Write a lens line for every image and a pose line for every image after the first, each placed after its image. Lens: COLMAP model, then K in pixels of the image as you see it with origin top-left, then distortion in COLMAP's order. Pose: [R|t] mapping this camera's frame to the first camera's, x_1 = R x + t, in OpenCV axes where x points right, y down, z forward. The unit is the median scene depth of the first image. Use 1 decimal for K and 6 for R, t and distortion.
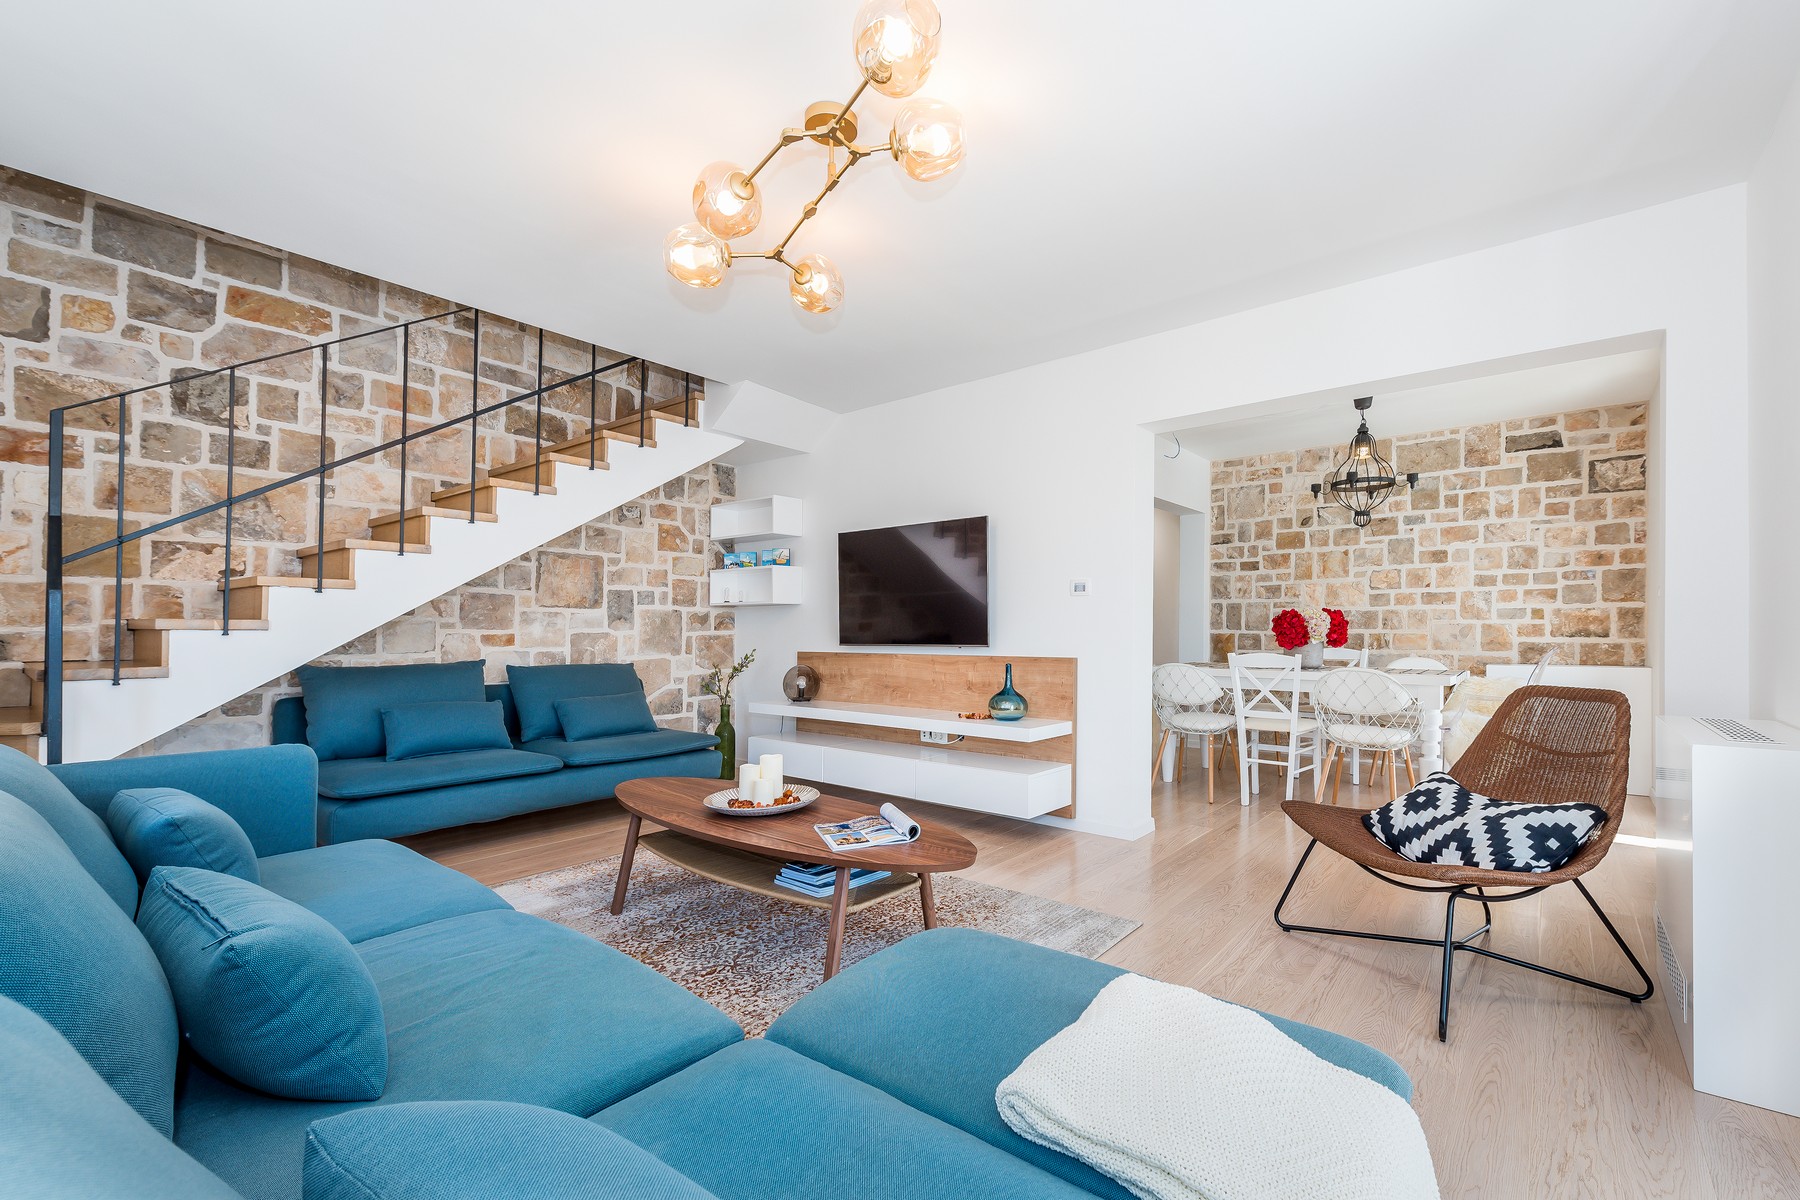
lens RADIAL K [[792.1, 0, 953.6], [0, 792.1, 632.3], [0, 0, 1]] dist [0.003186, 0.000336]
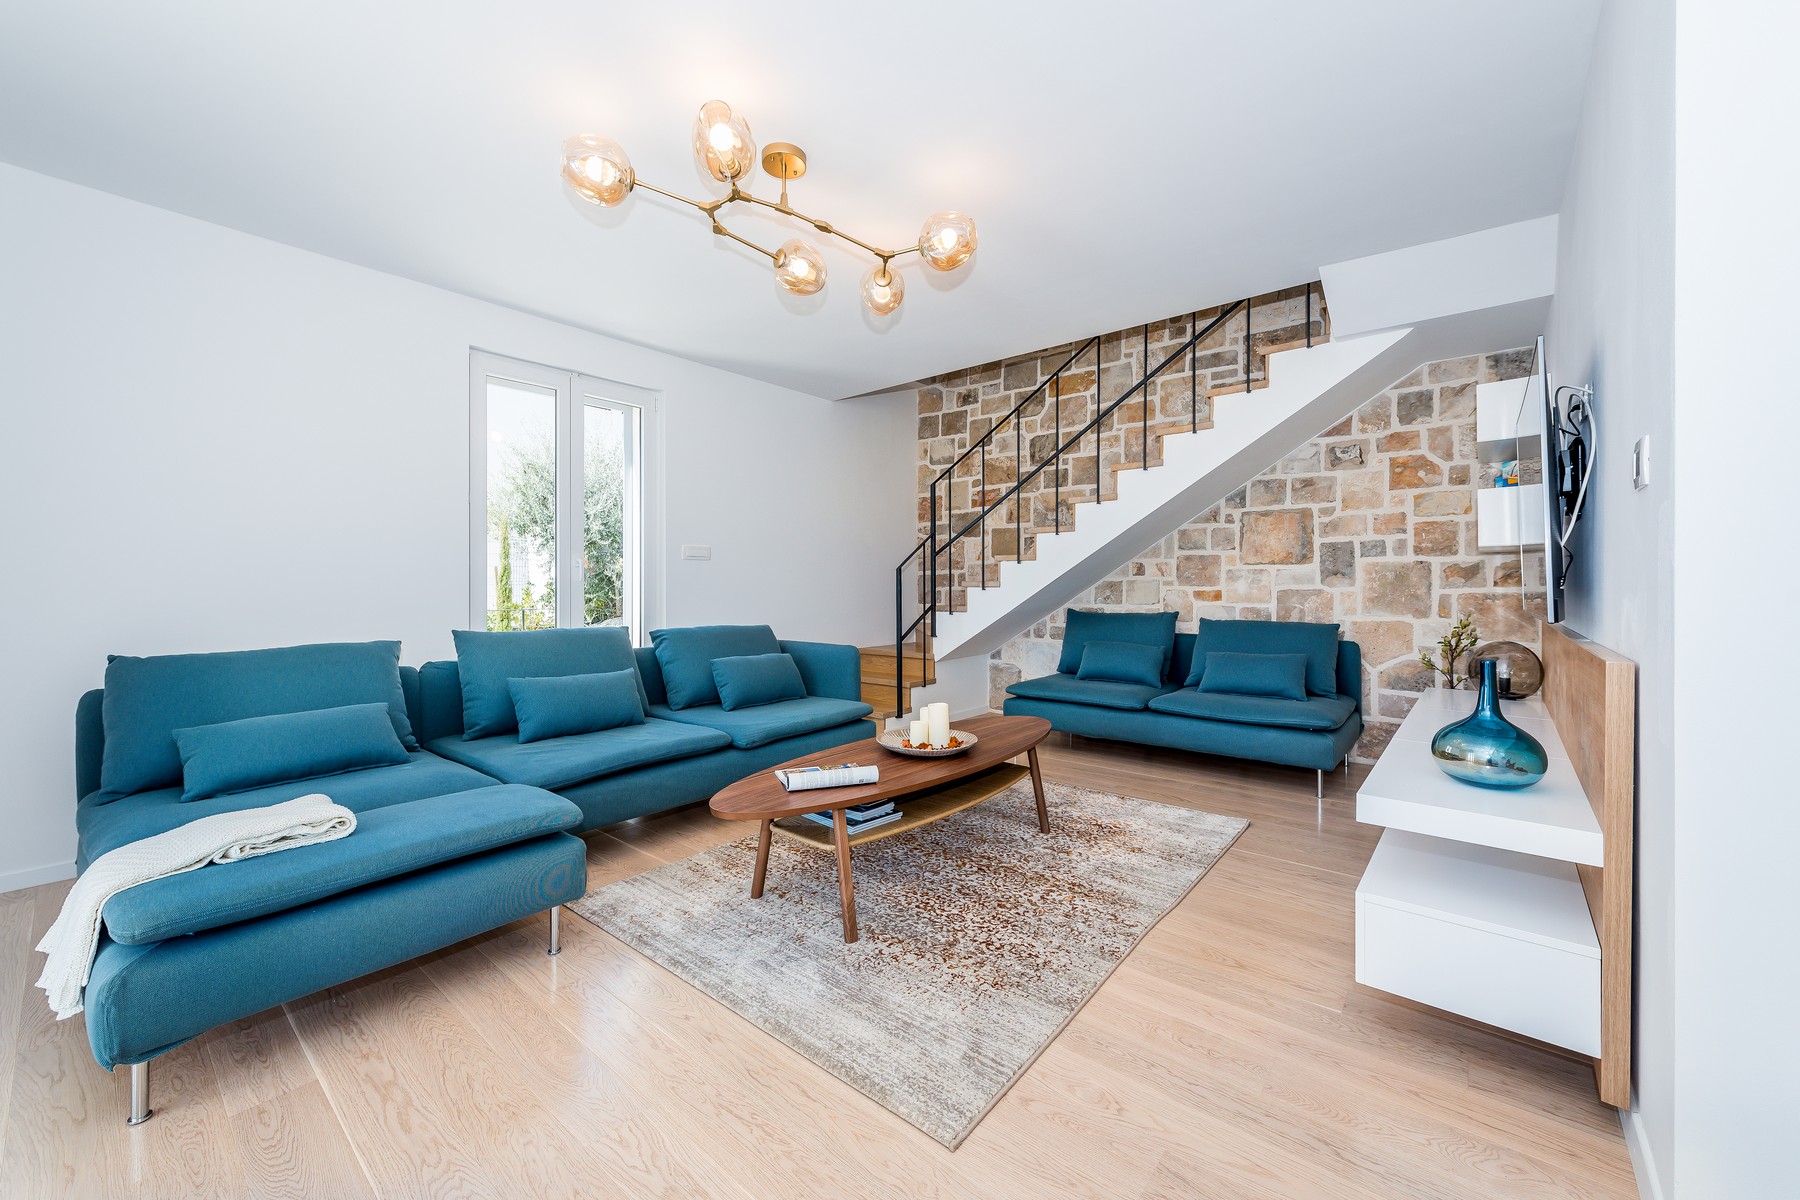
lens RADIAL K [[693.1, 0, 906.8], [0, 693.1, 584.3], [0, 0, 1]] dist [0.001159, 0.000016]
pose [[-0.055563, -0.003198, -0.998450, 0.396802], [0.000196, 0.999995, -0.003214, -0.003014], [0.998455, -0.000375, -0.055562, 0.562617]]
